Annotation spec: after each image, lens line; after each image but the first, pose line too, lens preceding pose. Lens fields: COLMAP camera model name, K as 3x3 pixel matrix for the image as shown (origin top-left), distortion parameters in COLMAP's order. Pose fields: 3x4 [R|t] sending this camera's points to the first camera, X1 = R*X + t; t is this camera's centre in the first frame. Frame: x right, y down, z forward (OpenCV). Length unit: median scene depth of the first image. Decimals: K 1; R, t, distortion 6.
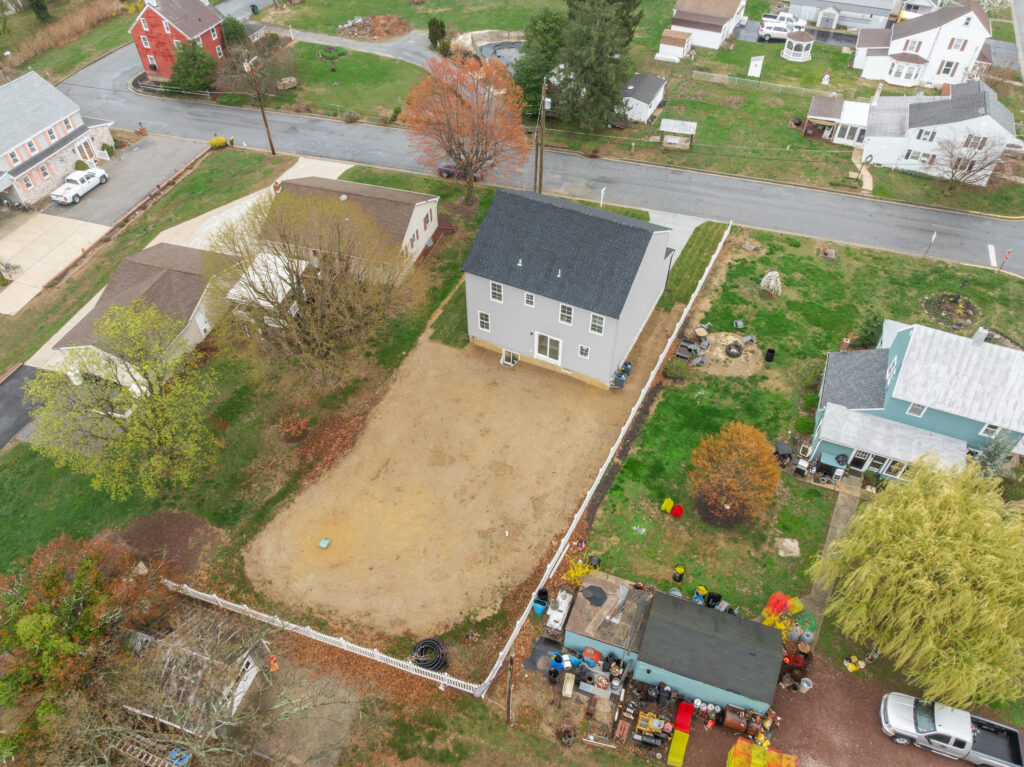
lens RADIAL K [[725.7, 0, 512.0], [0, 725.7, 383.5], [0, 0, 1]] dist [-0.041113, 0.009114]
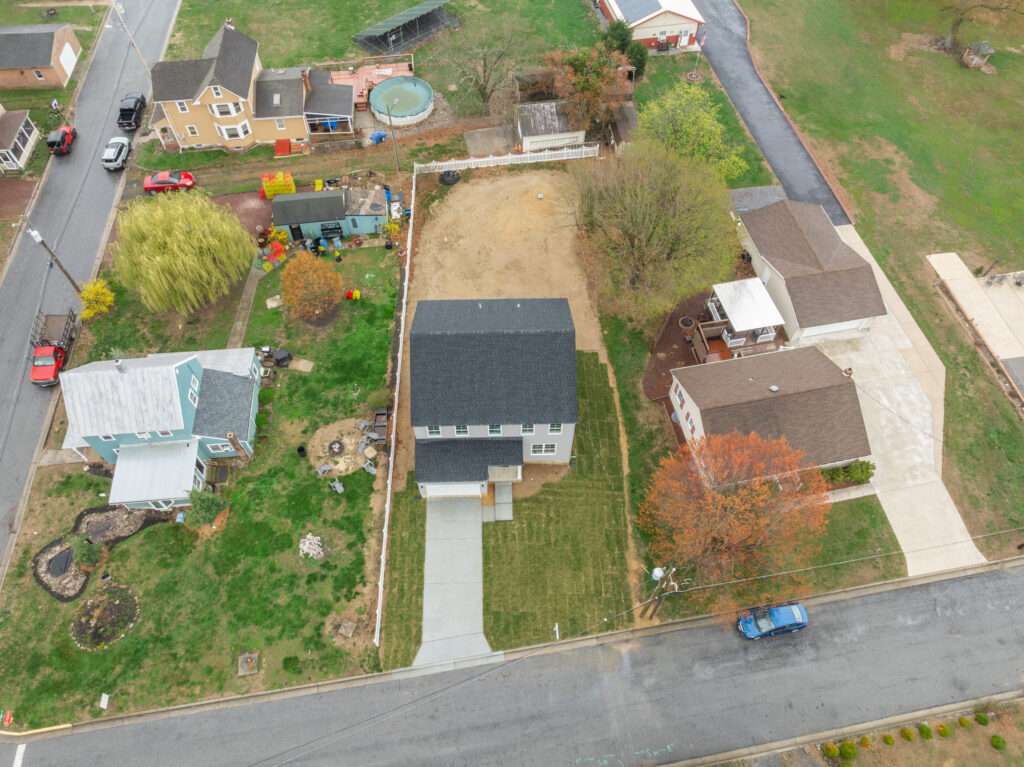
lens RADIAL K [[725.7, 0, 512.0], [0, 725.7, 383.5], [0, 0, 1]] dist [-0.041113, 0.009114]
pose [[-0.883923, 0.389791, -0.258346, 0.268097], [-0.339947, -0.156247, 0.927374, -0.919294], [0.321116, 0.907552, 0.270619, 0.607040]]
